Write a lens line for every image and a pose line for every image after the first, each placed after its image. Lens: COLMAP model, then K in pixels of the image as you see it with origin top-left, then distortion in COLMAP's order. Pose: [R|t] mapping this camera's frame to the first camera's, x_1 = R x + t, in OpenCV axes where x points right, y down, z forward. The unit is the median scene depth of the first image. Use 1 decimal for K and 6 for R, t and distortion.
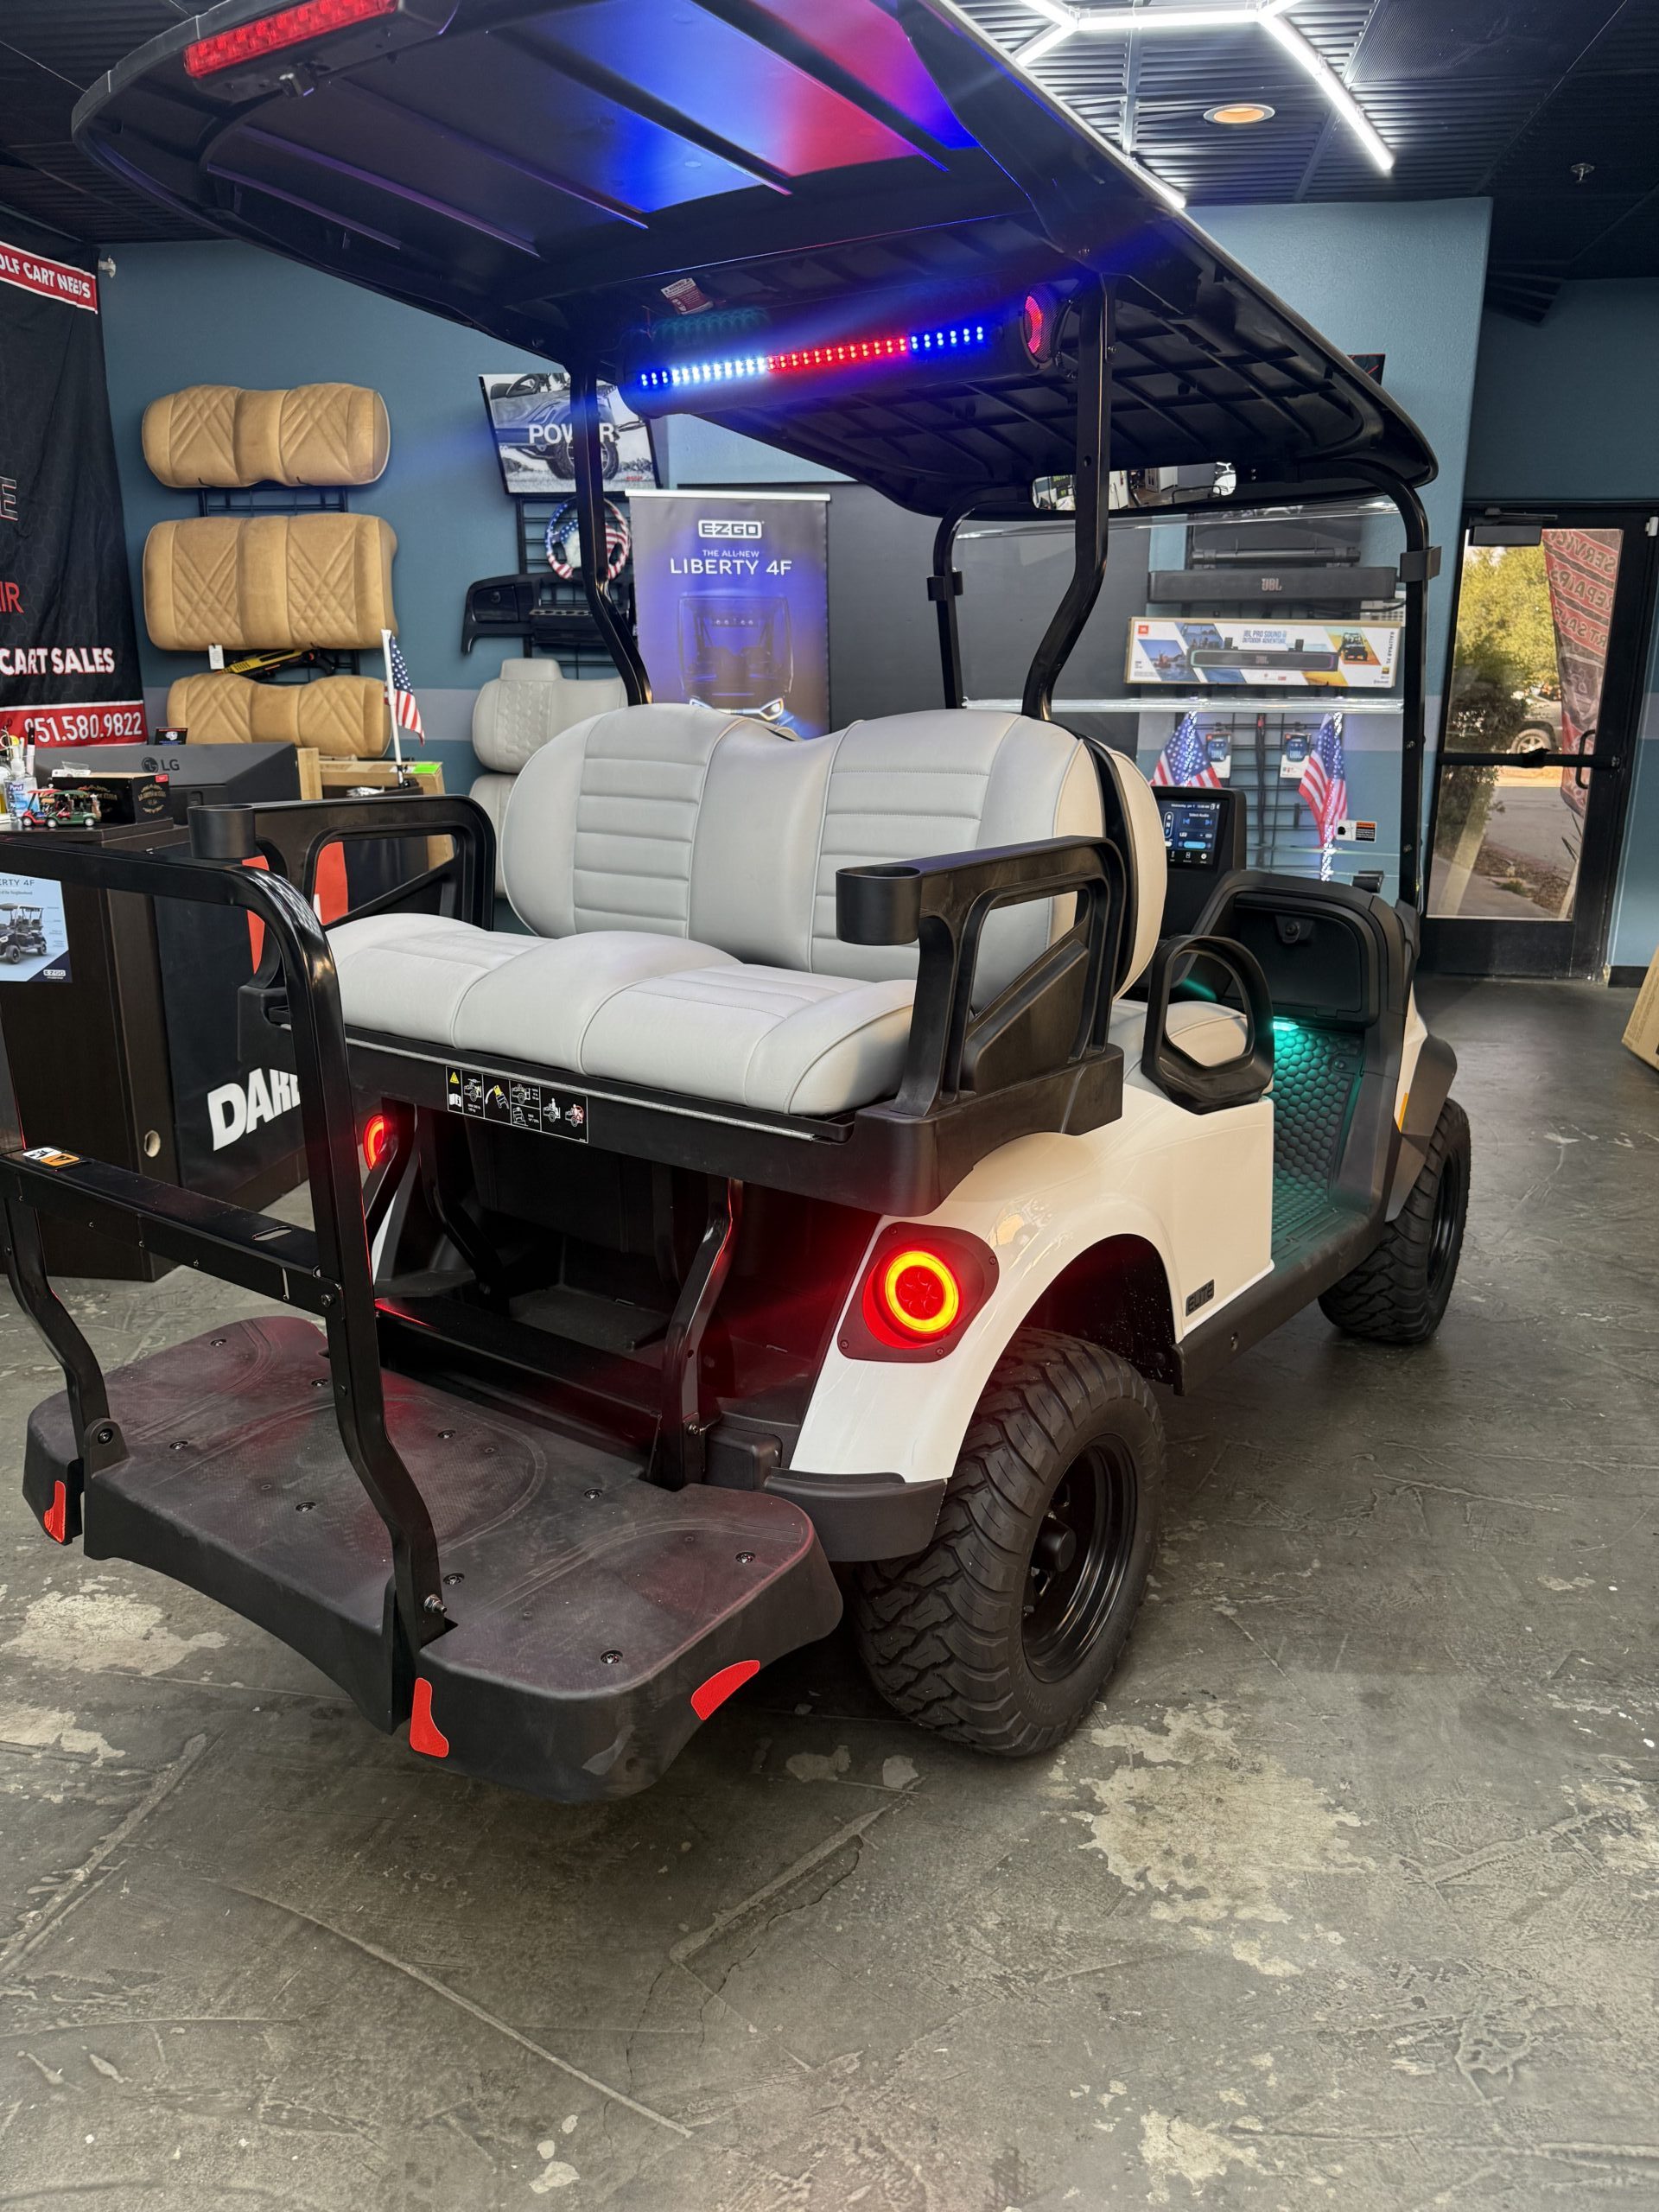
lens RADIAL K [[1566.0, 0, 858.2], [0, 1566.0, 1105.1], [0, 0, 1]] dist [0.011553, -0.024533]
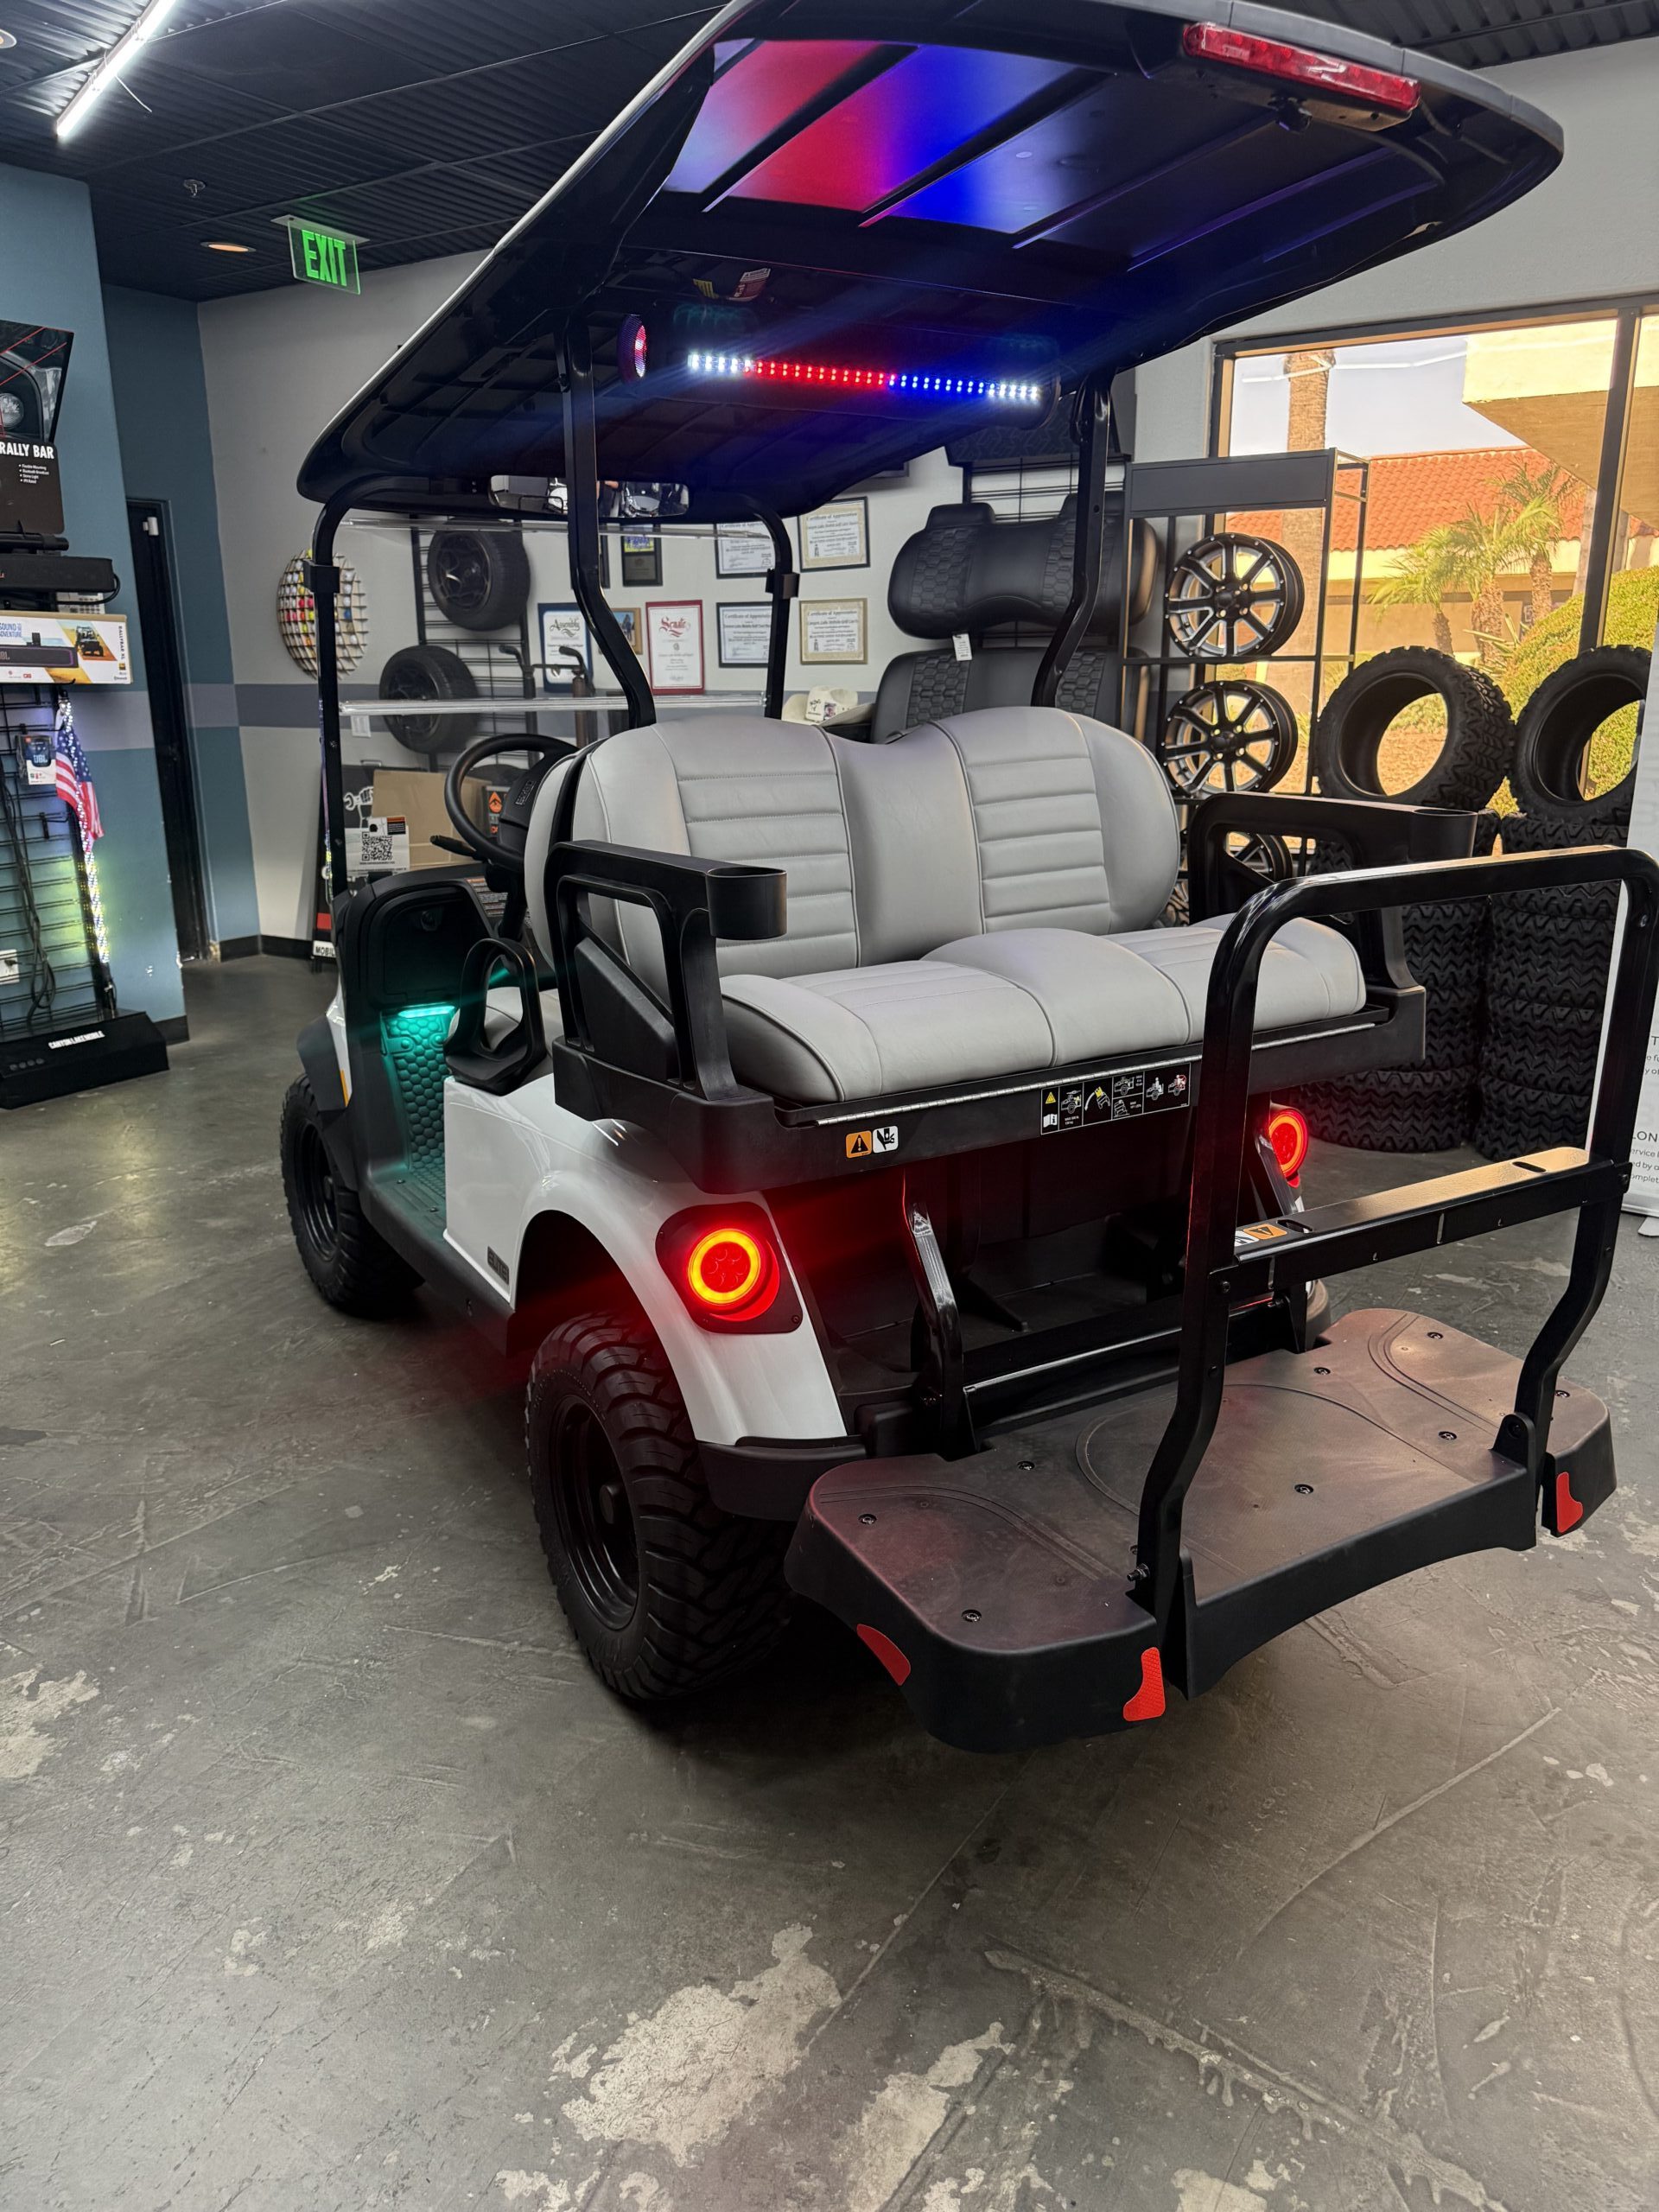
lens RADIAL K [[1566.0, 0, 830.8], [0, 1566.0, 1089.0], [0, 0, 1]] dist [0.011553, -0.024533]
pose [[0.397498, -0.247085, 0.883710, -0.429223], [0.248490, 0.956064, 0.155543, -0.076302], [-0.883316, 0.157766, 0.441432, 0.250824]]
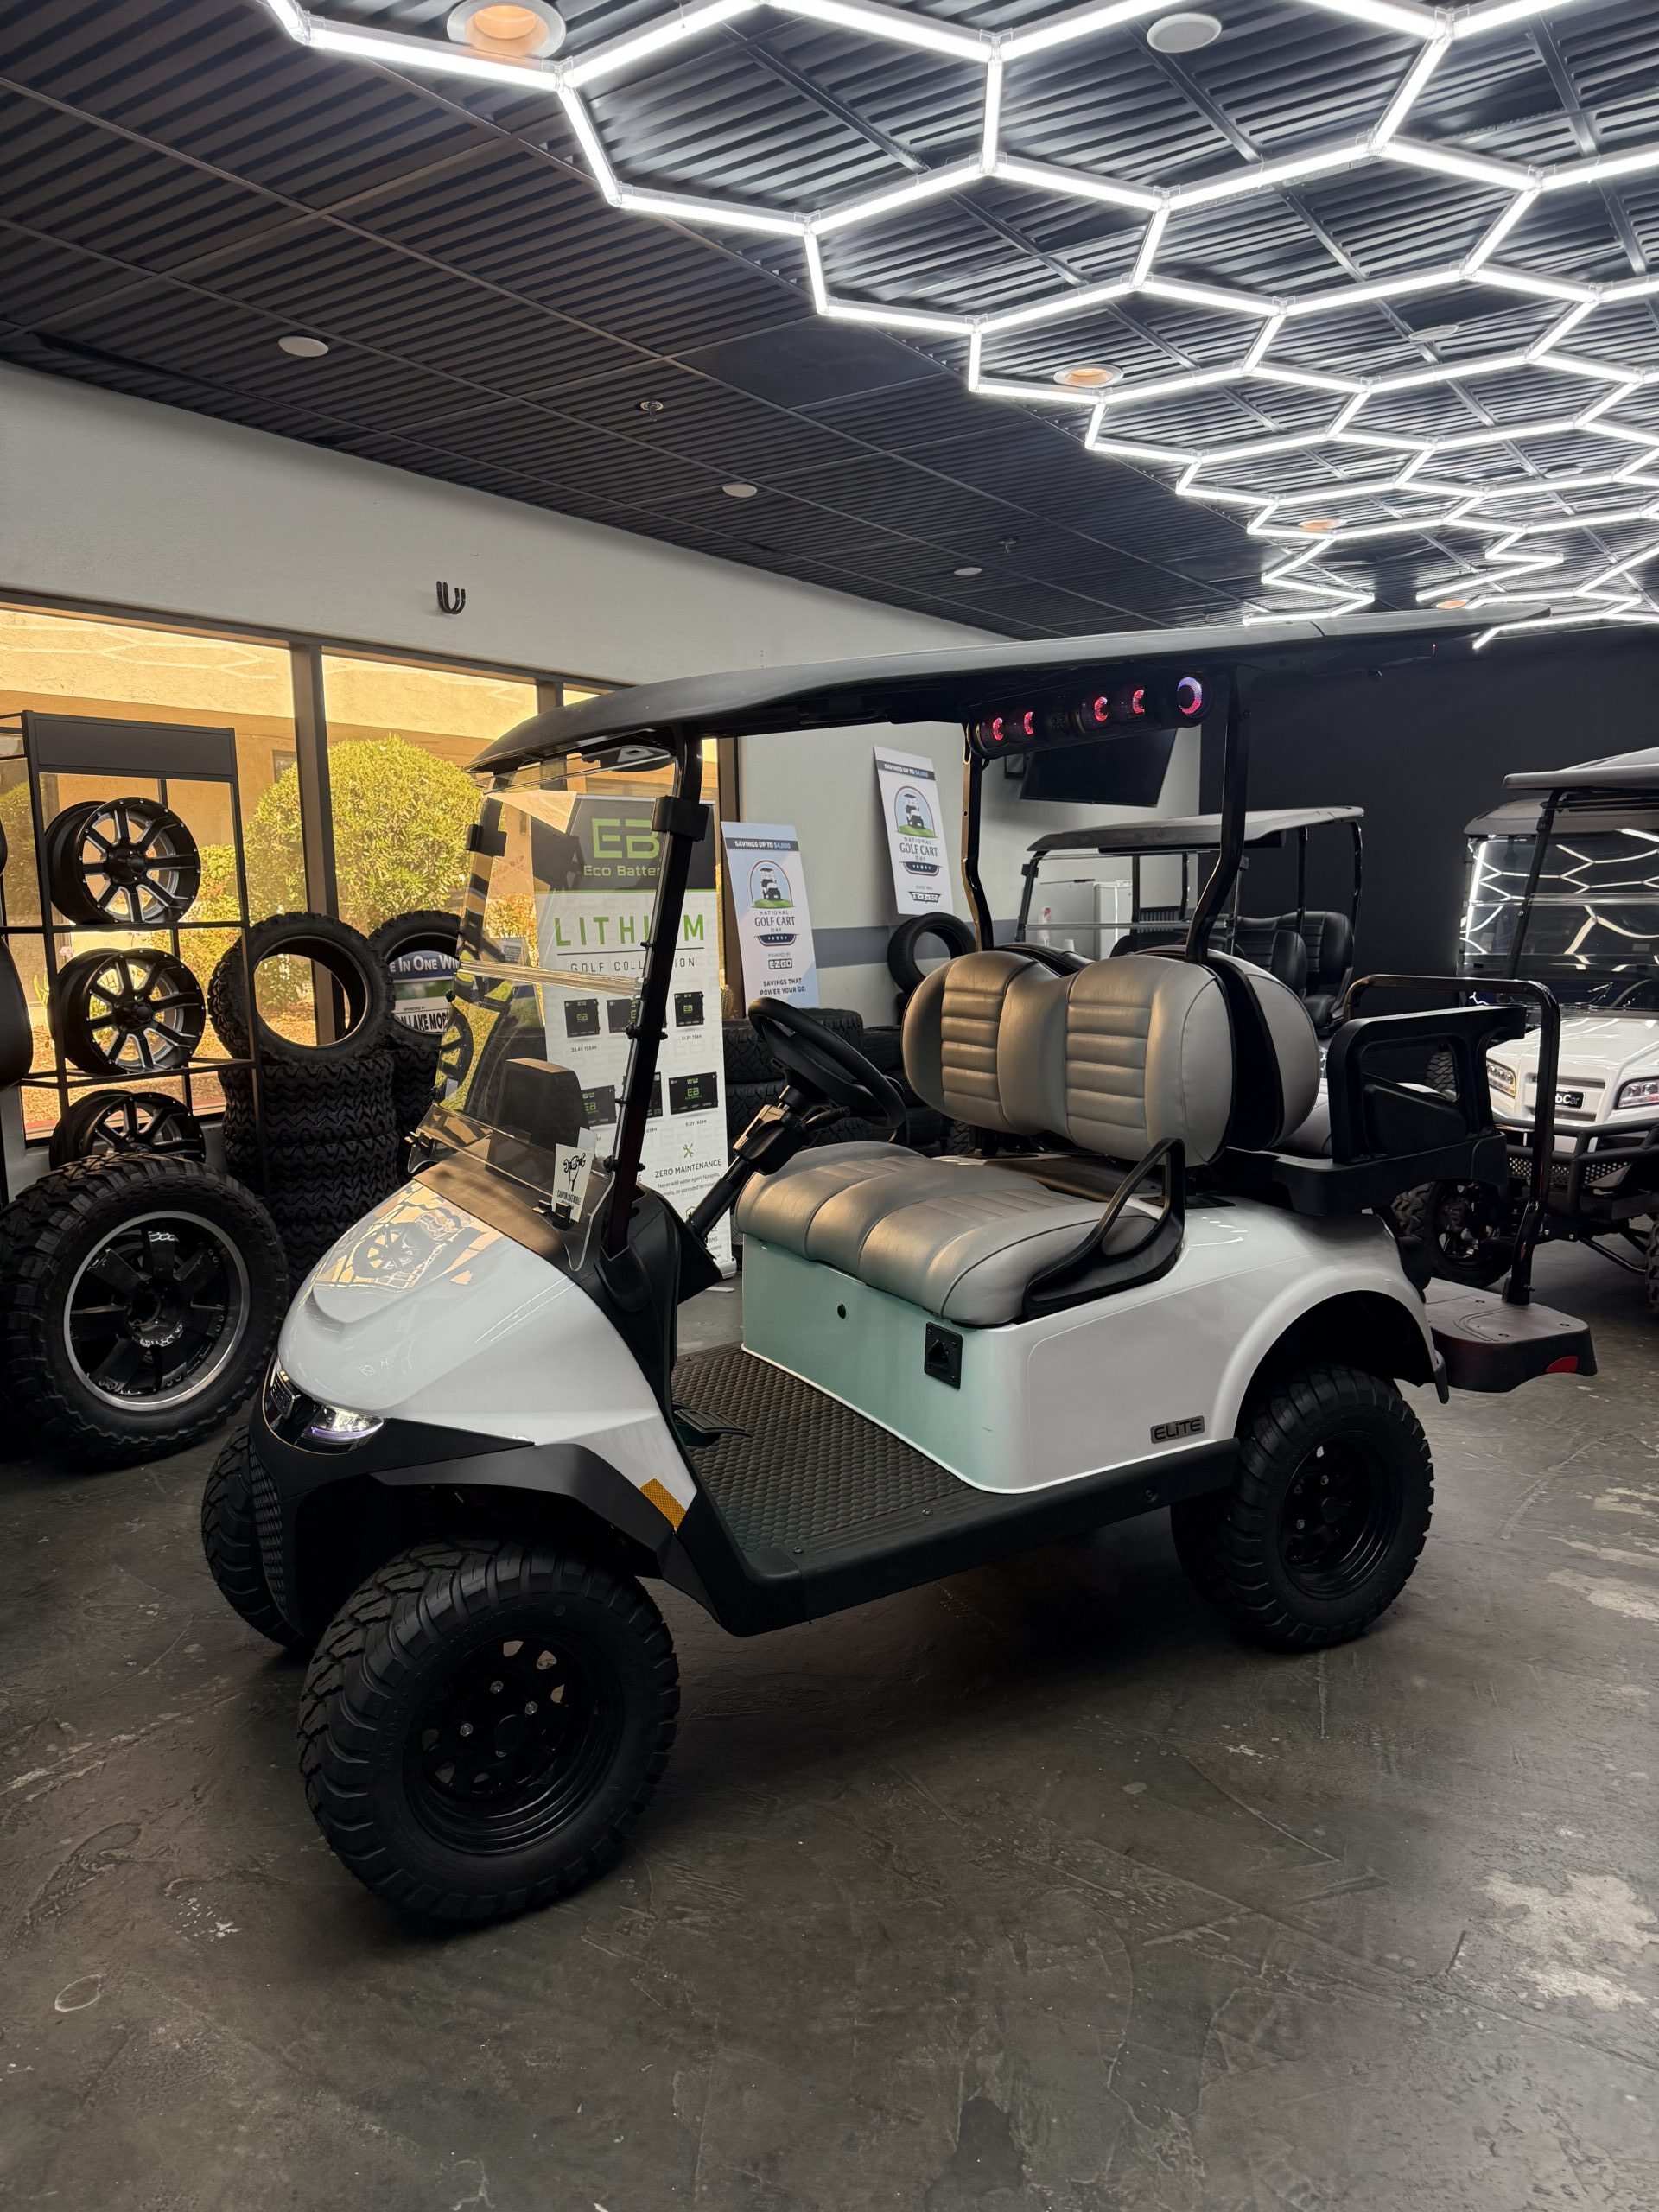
lens RADIAL K [[1566.0, 0, 838.2], [0, 1566.0, 1115.0], [0, 0, 1]] dist [0.011553, -0.024533]
pose [[-0.899243, -0.040417, 0.435579, -0.189475], [0.135705, 0.920825, 0.365602, -0.283875], [-0.415869, 0.387875, -0.822560, 0.997843]]
